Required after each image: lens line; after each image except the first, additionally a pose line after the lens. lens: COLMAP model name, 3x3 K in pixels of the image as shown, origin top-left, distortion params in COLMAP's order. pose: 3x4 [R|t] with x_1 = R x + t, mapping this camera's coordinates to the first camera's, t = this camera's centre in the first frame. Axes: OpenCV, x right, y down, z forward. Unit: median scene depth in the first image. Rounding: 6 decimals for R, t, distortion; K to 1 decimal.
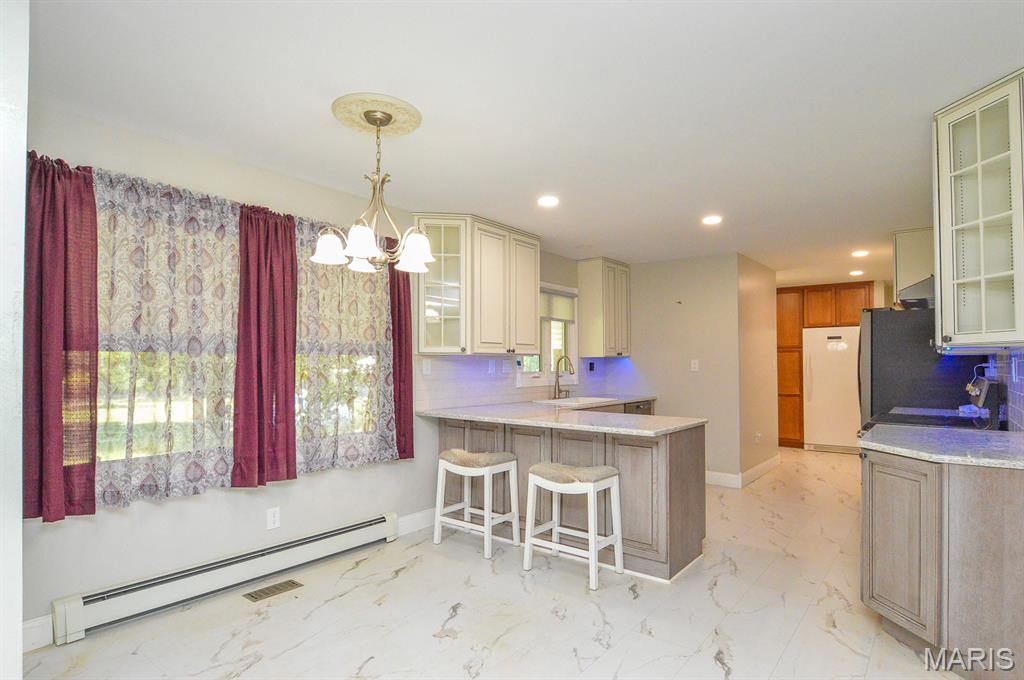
lens RADIAL K [[545.6, 0, 512.4], [0, 545.6, 356.0], [0, 0, 1]] dist [-0.002215, -0.001884]
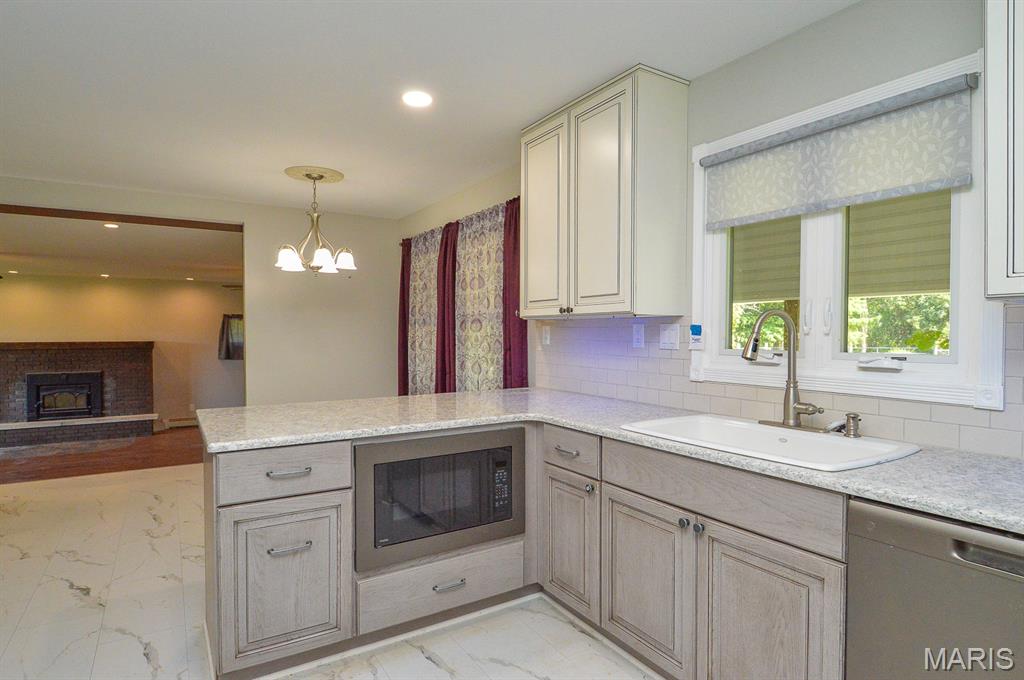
lens RADIAL K [[547.6, 0, 512.0], [0, 547.6, 340.0], [0, 0, 1]] dist [0.002290, 0.000379]
pose [[-0.347701, 0.014106, -0.937499, 0.681938], [0.014144, 0.999852, 0.009798, 0.019524], [0.937499, -0.009854, -0.347849, 1.343352]]
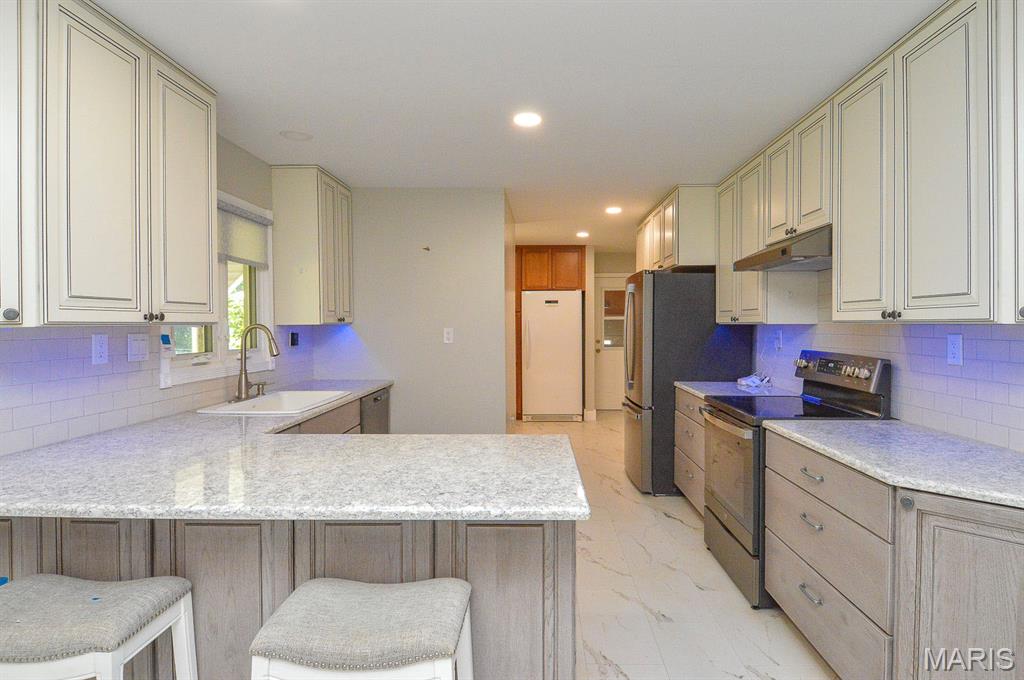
lens RADIAL K [[549.6, 0, 534.5], [0, 549.6, 329.1], [0, 0, 1]] dist [0.034096, -0.035867]
pose [[0.796139, -0.008402, 0.605055, -0.035060], [-0.005319, 0.999768, 0.020881, -0.012030], [-0.605090, -0.019842, 0.795910, 0.512154]]
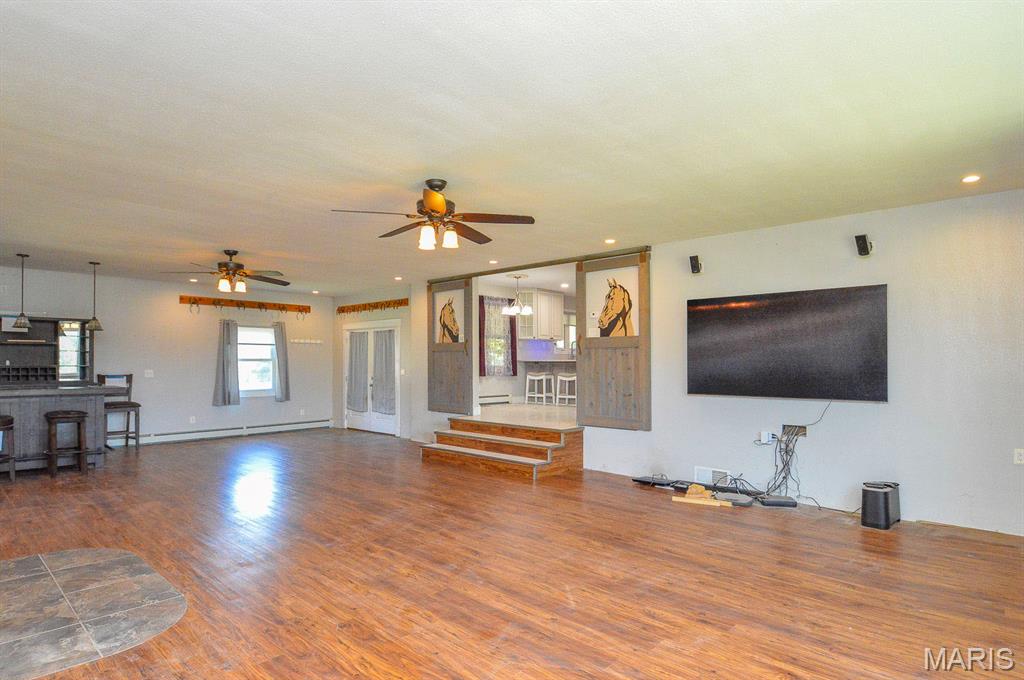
lens RADIAL K [[545.6, 0, 512.4], [0, 545.6, 356.0], [0, 0, 1]] dist [-0.002215, -0.001884]
pose [[0.997216, -0.006001, -0.074324, 0.003641], [0.006247, 0.999976, 0.003079, 0.076511], [0.074304, -0.003534, 0.997229, -1.855565]]
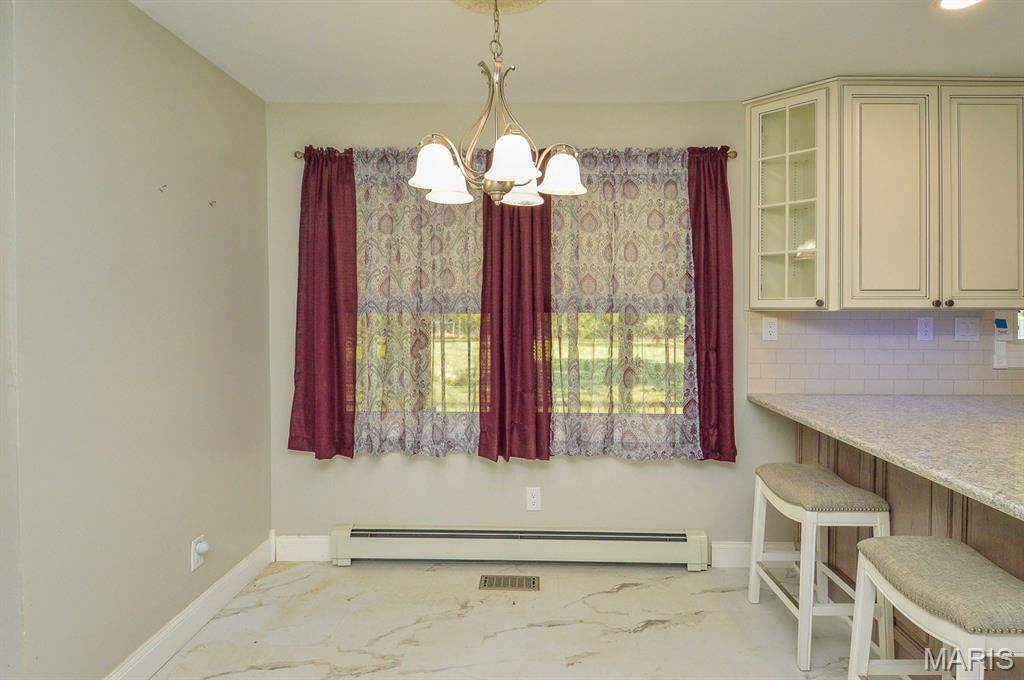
lens RADIAL K [[545.4, 0, 524.0], [0, 545.4, 315.6], [0, 0, 1]] dist [0.000732, -0.000975]
pose [[0.598009, 0.008875, -0.801440, 0.215393], [0.011320, 0.999745, 0.019517, -0.014134], [0.801409, -0.020744, 0.597756, 0.391108]]
